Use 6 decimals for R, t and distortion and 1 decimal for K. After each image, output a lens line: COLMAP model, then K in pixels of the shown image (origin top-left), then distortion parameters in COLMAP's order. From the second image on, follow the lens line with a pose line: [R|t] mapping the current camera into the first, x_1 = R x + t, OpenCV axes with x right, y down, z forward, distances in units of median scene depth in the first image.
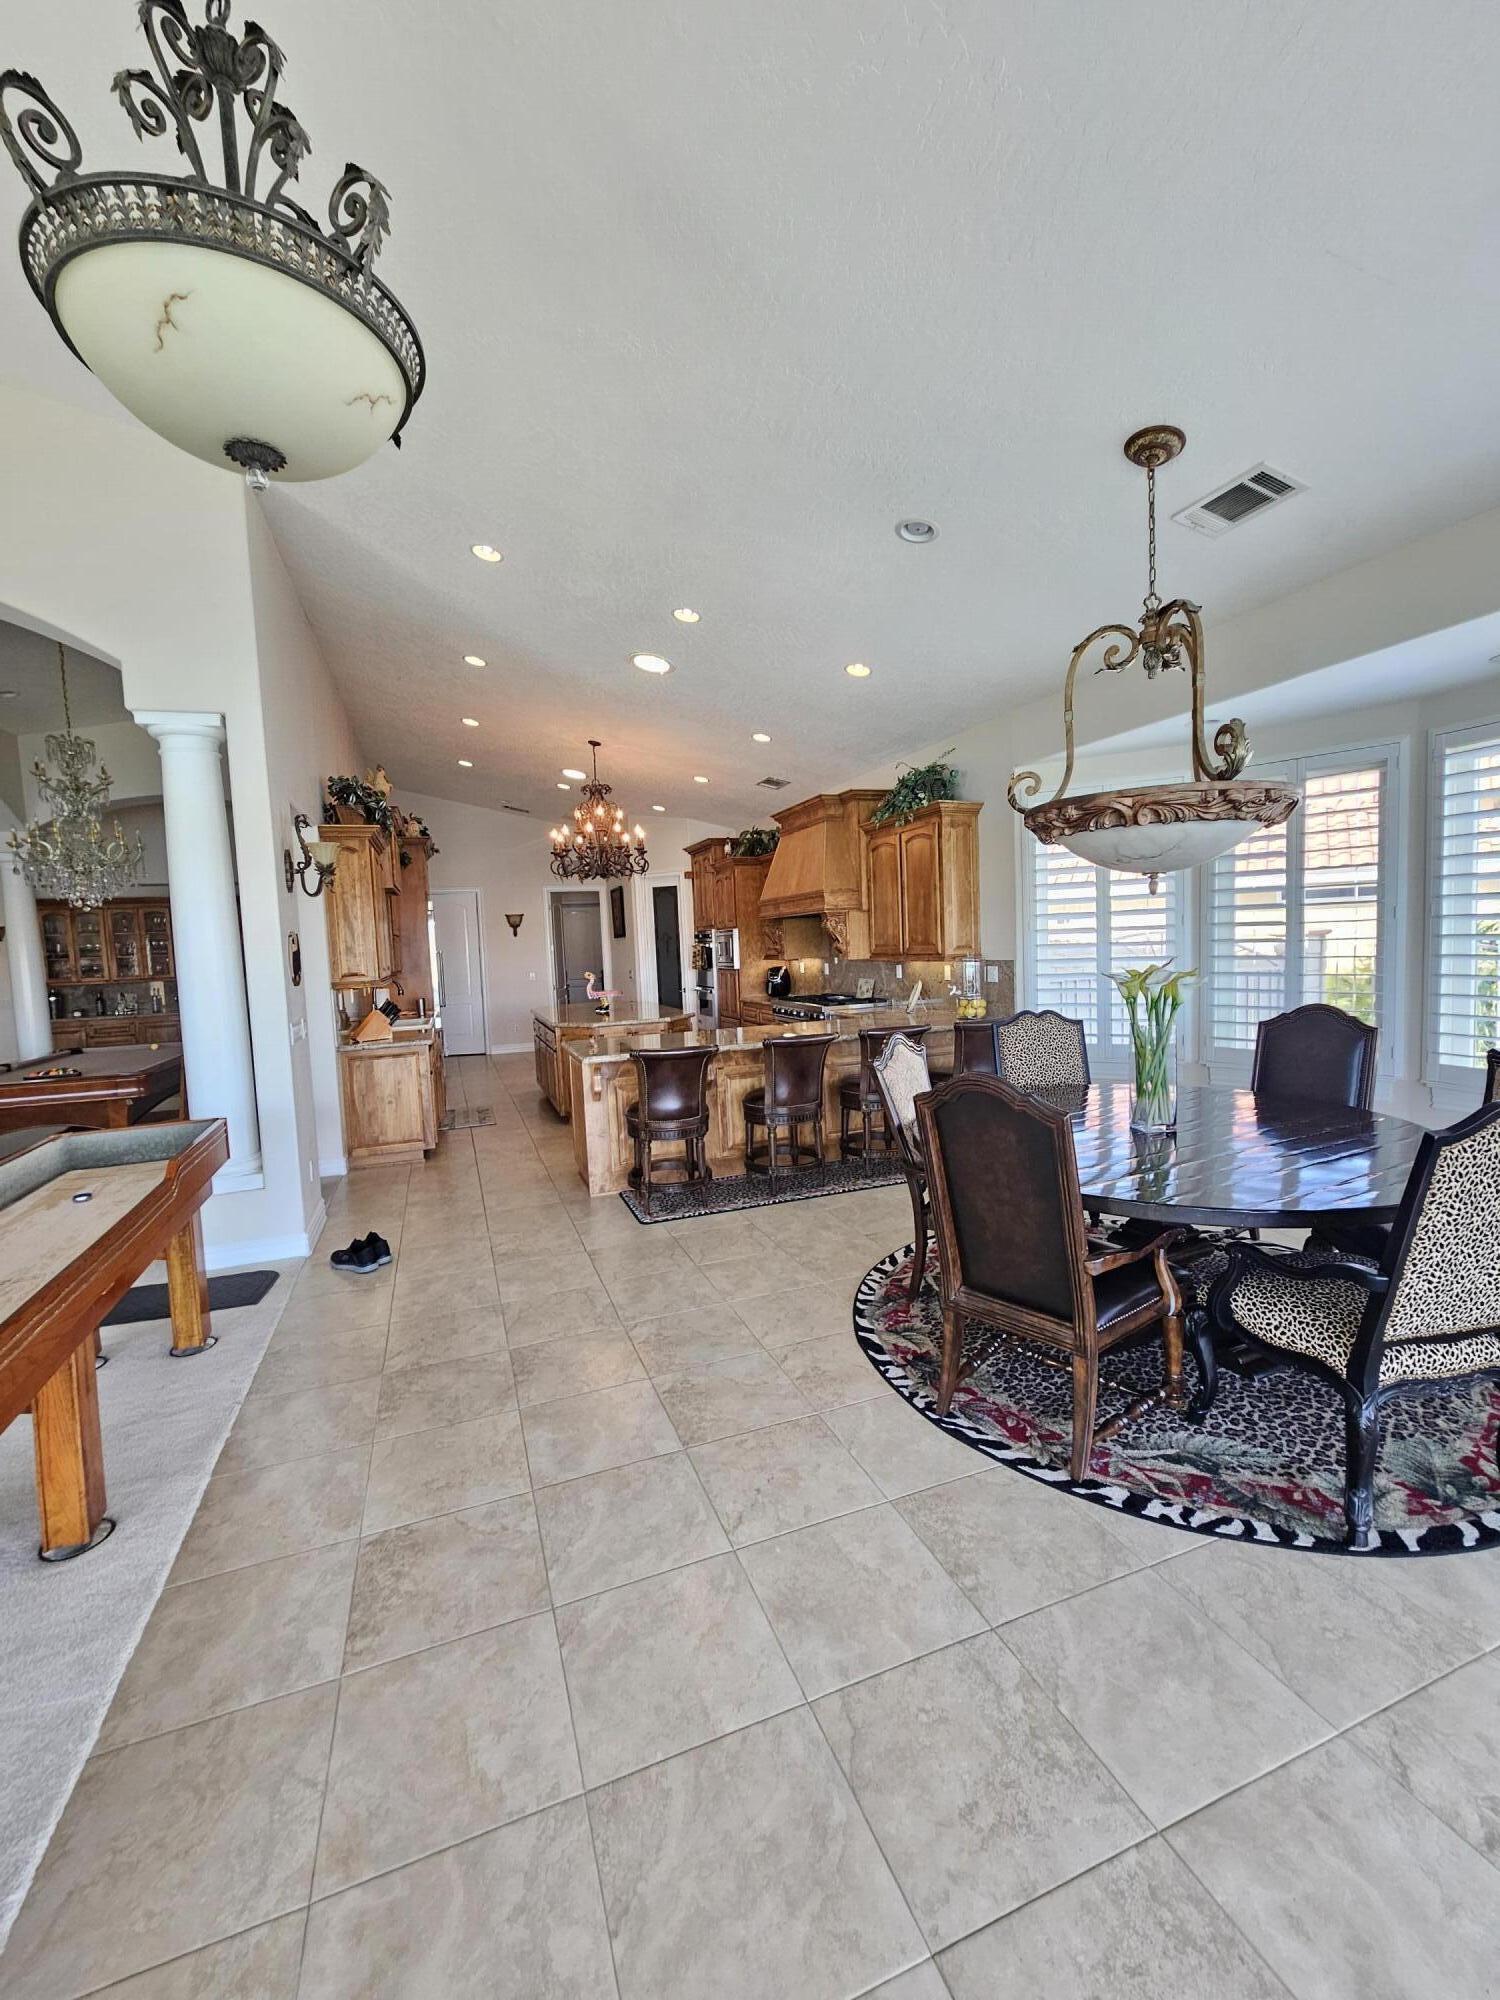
lens RADIAL K [[818.7, 0, 756.3], [0, 818.7, 997.1], [0, 0, 1]] dist [-0.000834, 0.000740]
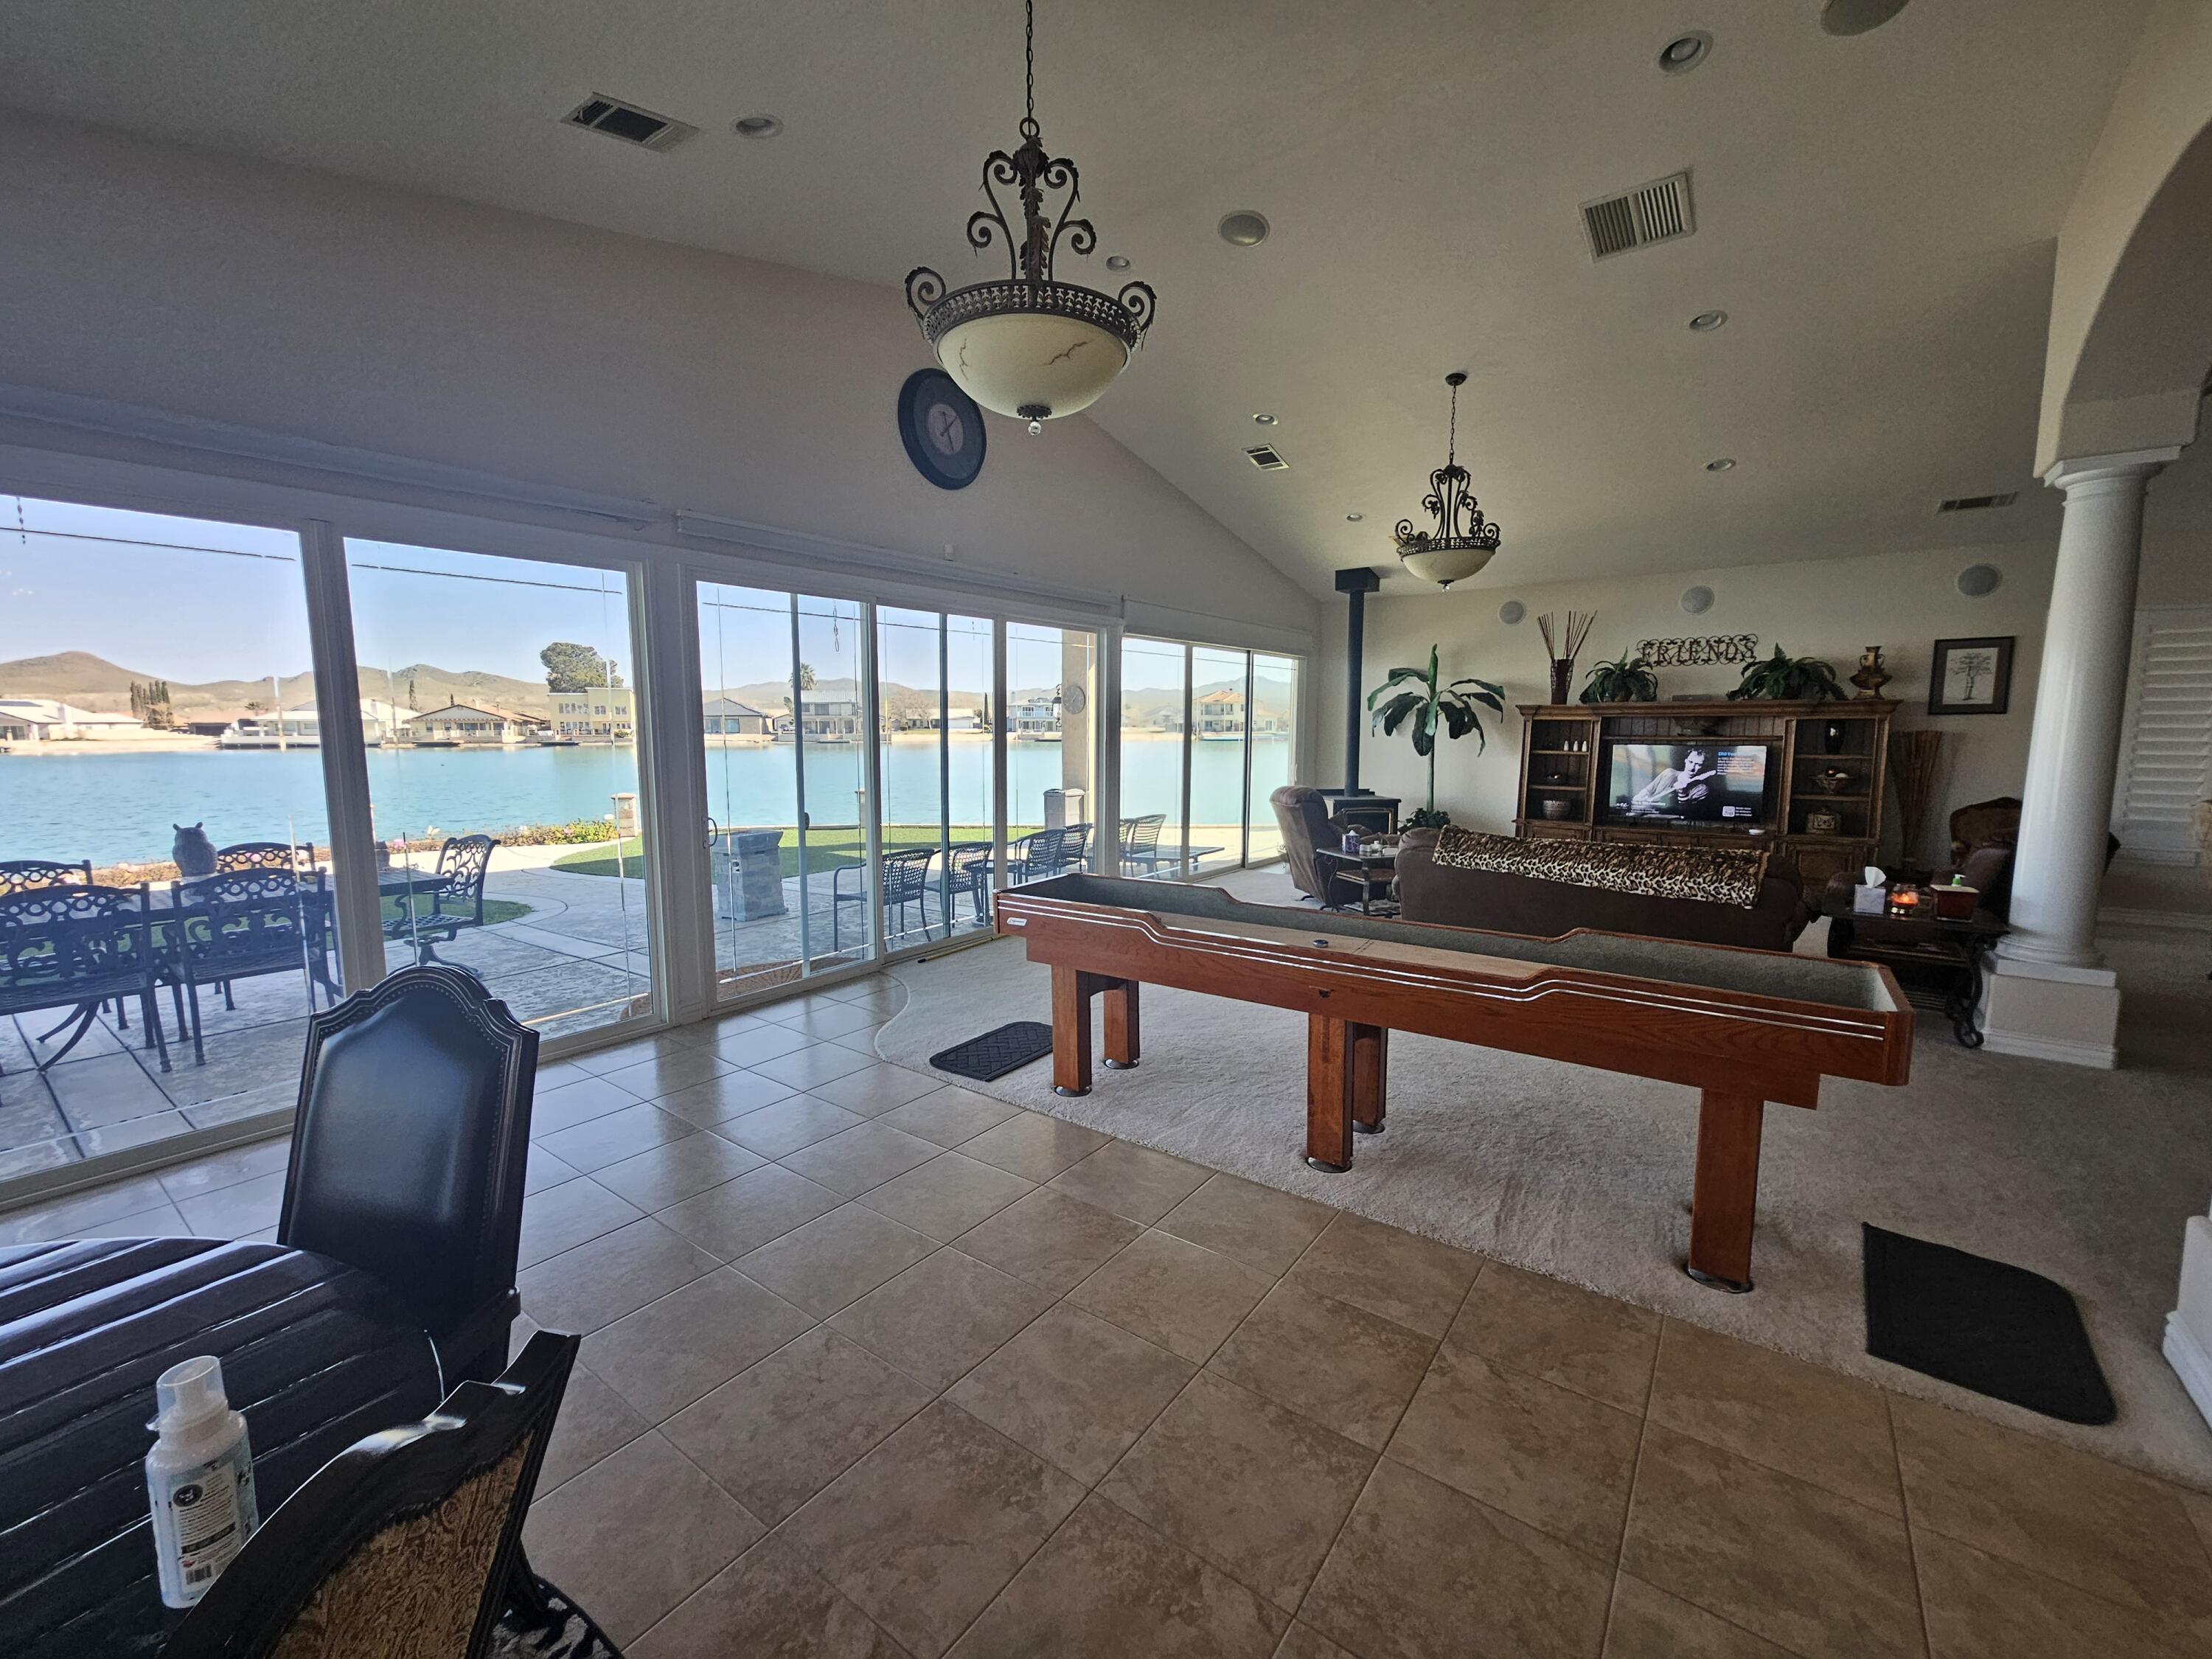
lens RADIAL K [[905.5, 0, 1106.1], [0, 905.5, 828.7], [0, 0, 1]] dist [-0.000834, 0.000740]
pose [[-0.841064, 0.104820, -0.530683, 0.072903], [0.000187, 0.981102, 0.193491, -0.057090], [0.540936, 0.162639, -0.825189, 0.693211]]
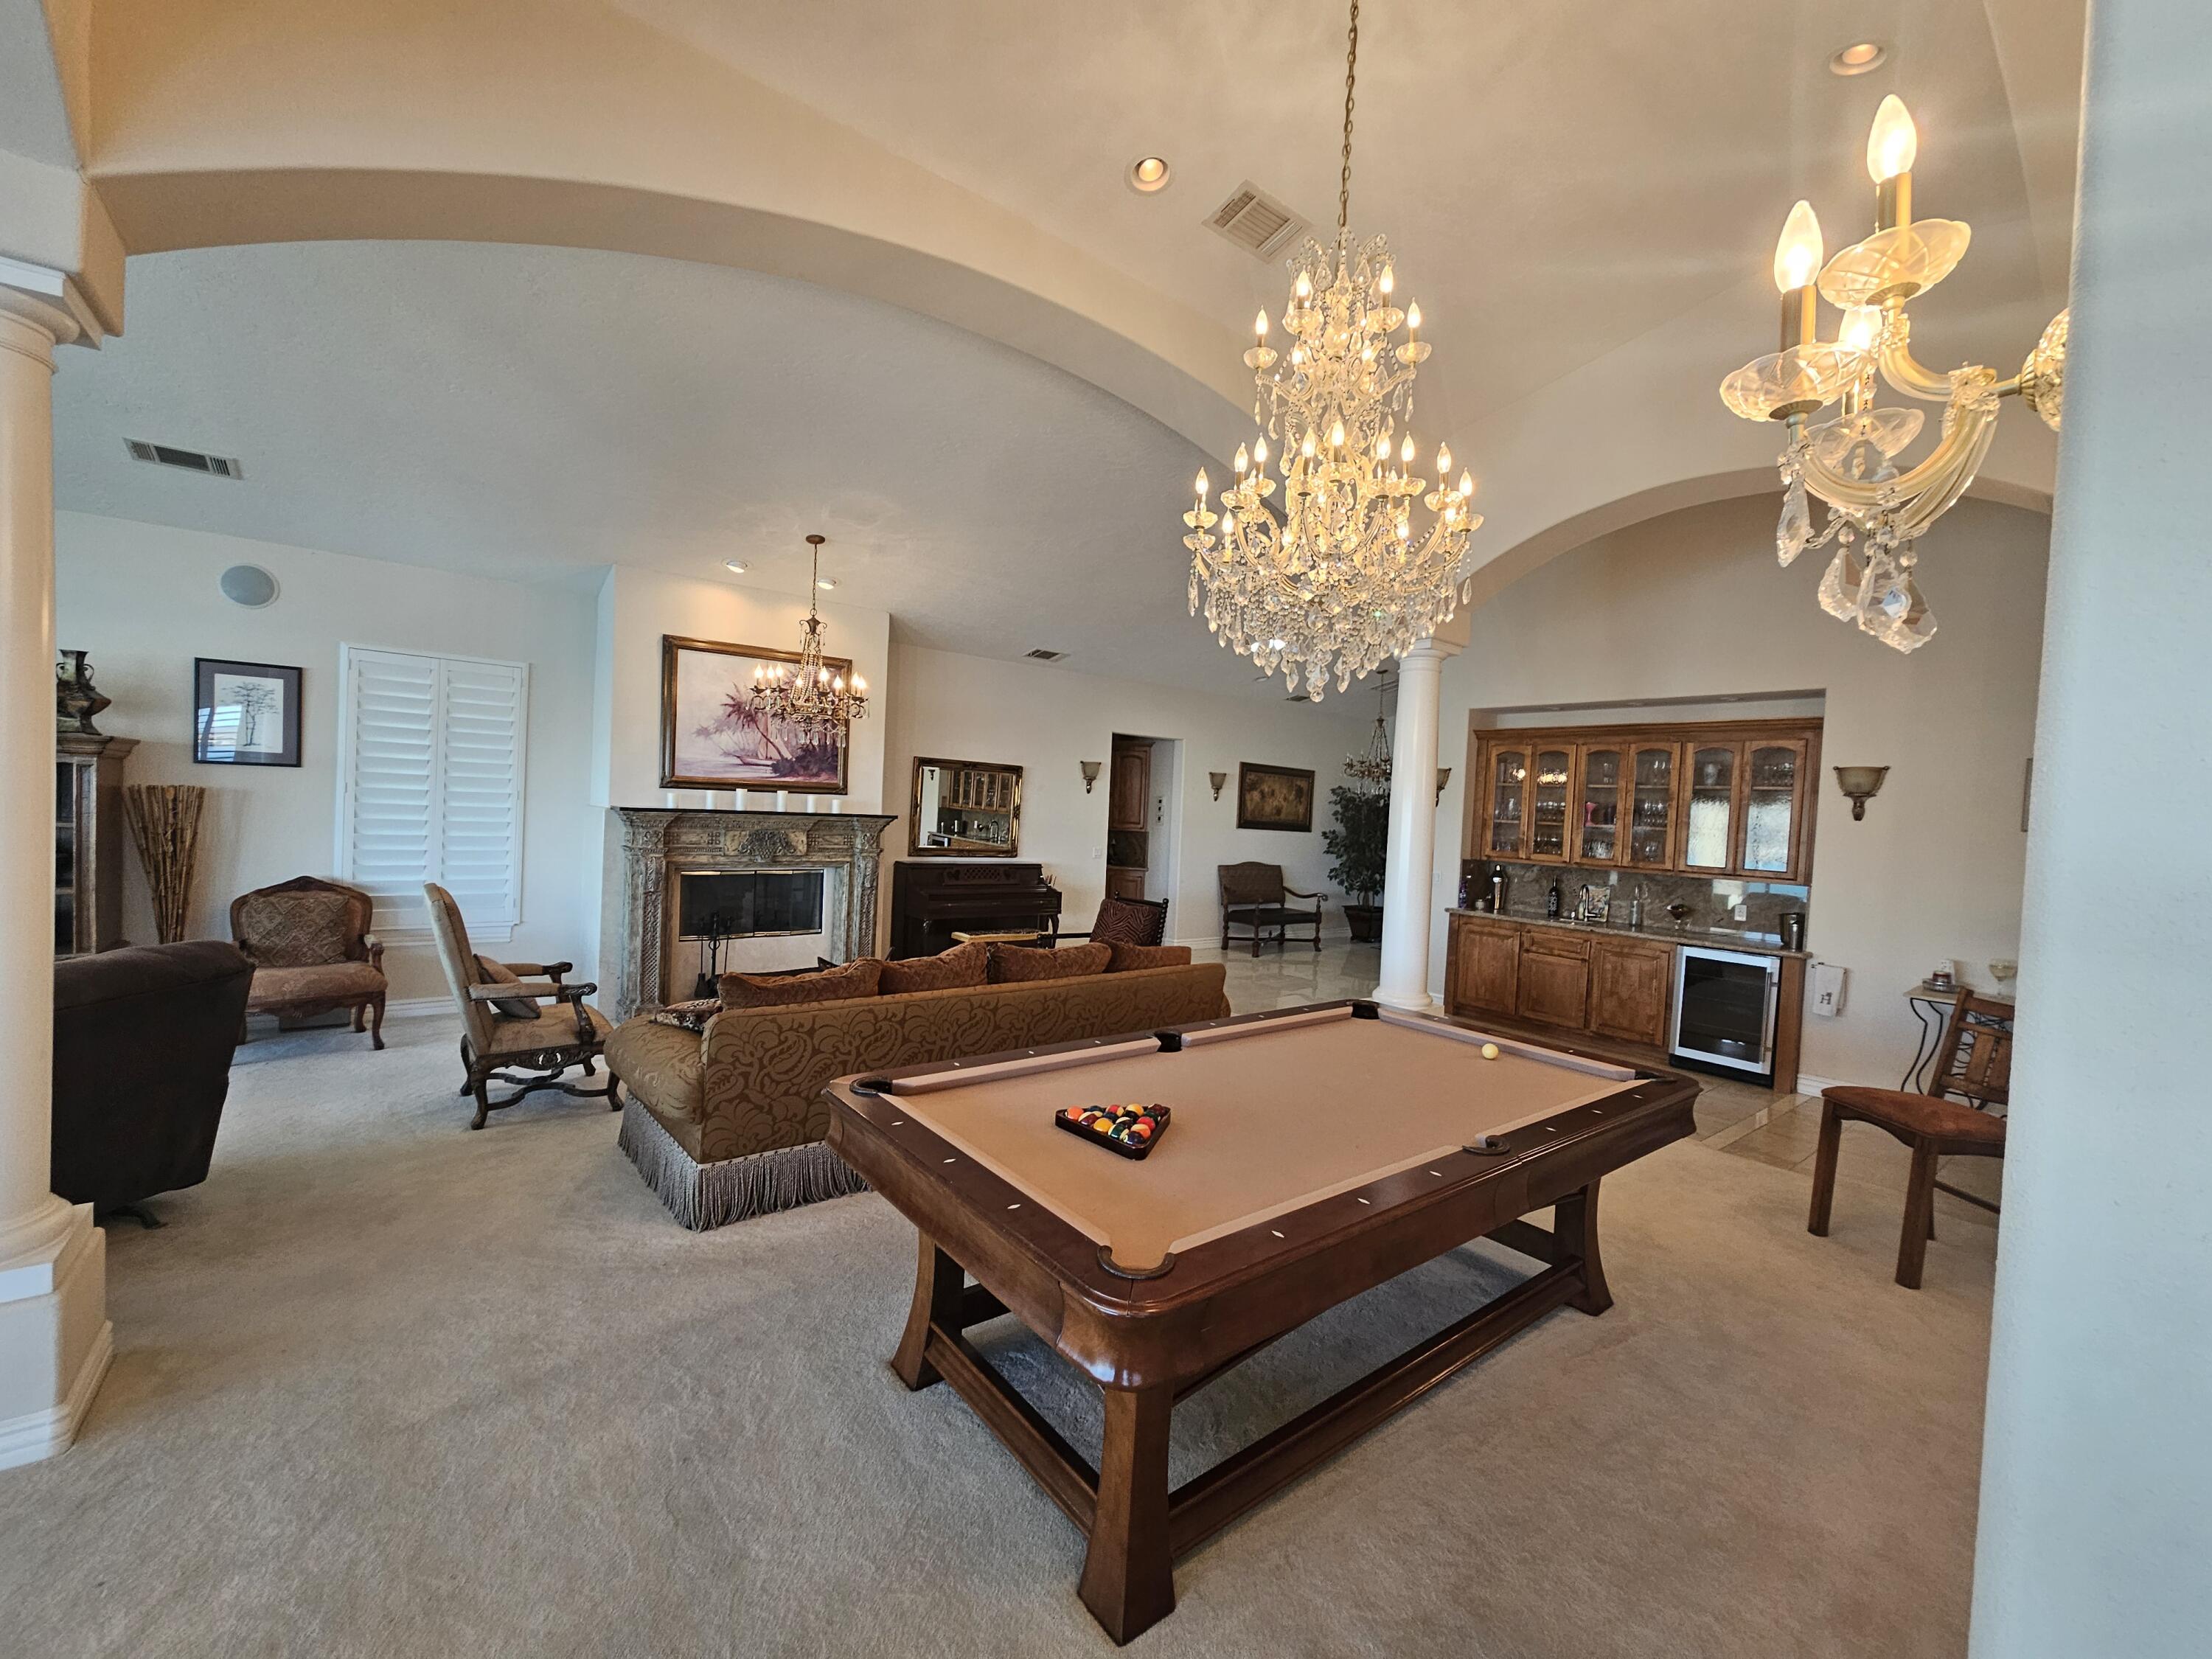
lens RADIAL K [[905.5, 0, 1108.1], [0, 905.5, 836.7], [0, 0, 1]] dist [-0.000834, 0.000740]
pose [[0.301937, 0.087903, -0.949267, -0.450004], [-0.125447, 0.990745, 0.051842, -0.055277], [0.945038, 0.103430, 0.310170, 0.819388]]
